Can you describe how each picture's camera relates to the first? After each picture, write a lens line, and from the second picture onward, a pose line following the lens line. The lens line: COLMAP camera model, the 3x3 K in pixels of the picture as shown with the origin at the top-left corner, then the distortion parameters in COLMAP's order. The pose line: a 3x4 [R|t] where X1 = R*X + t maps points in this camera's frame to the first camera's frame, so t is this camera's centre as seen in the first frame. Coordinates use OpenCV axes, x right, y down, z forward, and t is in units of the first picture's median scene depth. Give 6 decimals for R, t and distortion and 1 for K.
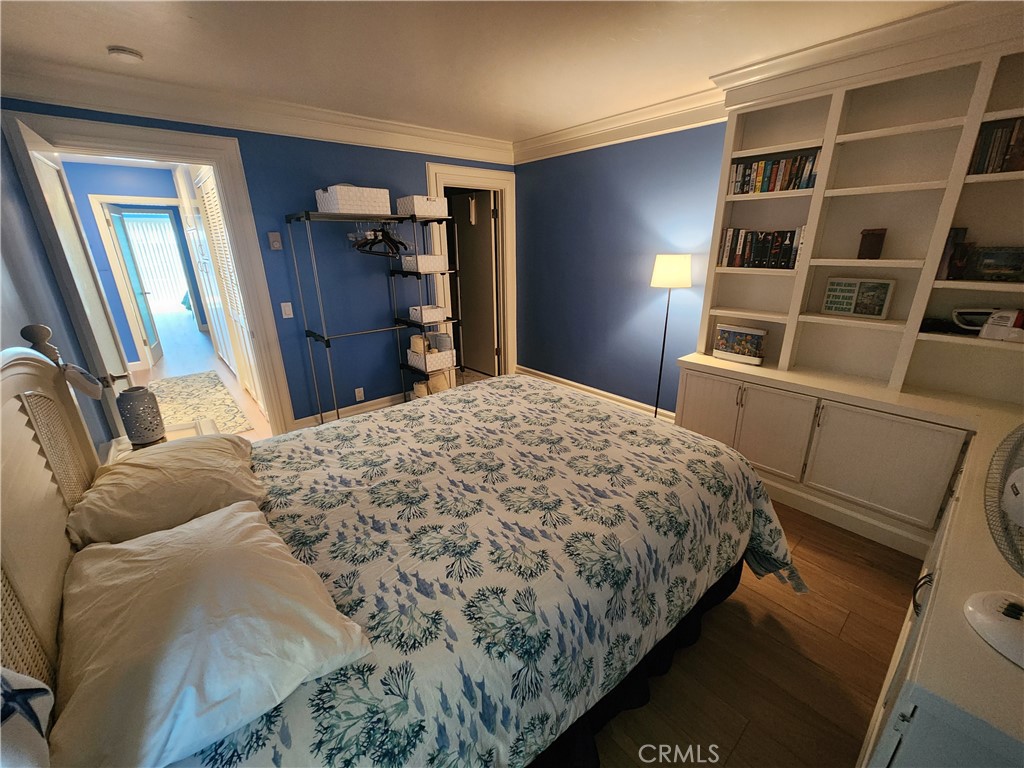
lens RADIAL K [[417.1, 0, 512.0], [0, 417.1, 384.0], [0, 0, 1]] dist [0.002073, 0.000277]
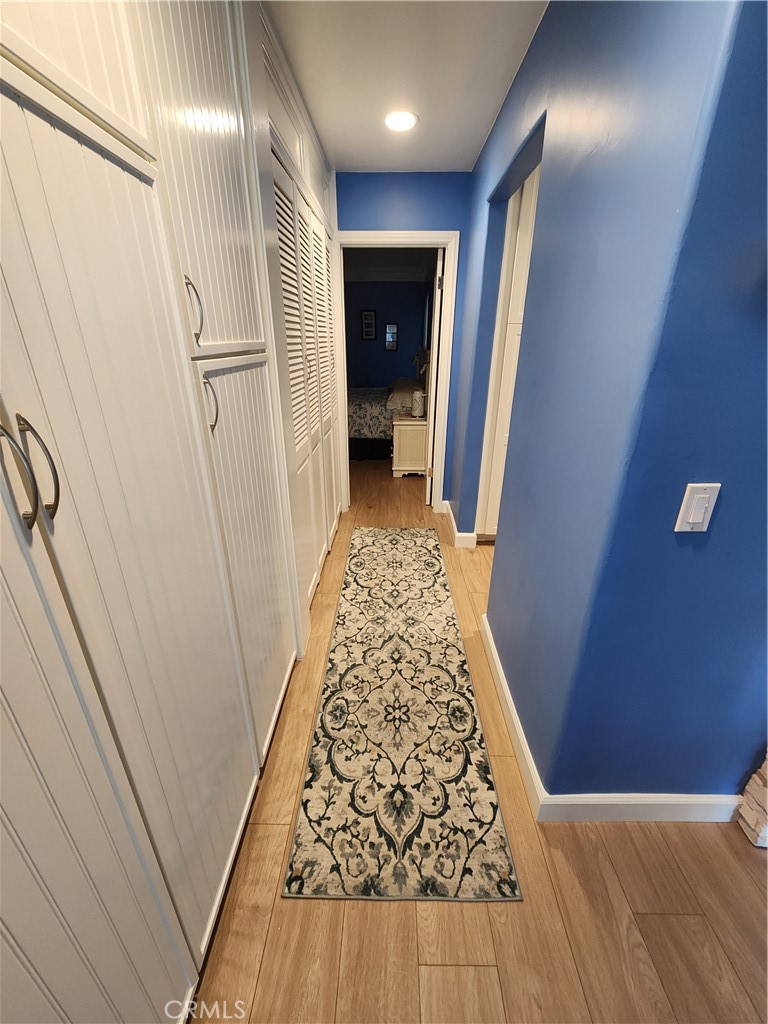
lens RADIAL K [[417.1, 0, 384.0], [0, 417.1, 512.0], [0, 0, 1]] dist [0.002073, 0.000277]
pose [[-0.758519, -0.247602, 0.602779, -0.970866], [0.220678, 0.772748, 0.595115, -0.359374], [-0.613148, 0.584426, -0.531503, 1.129685]]
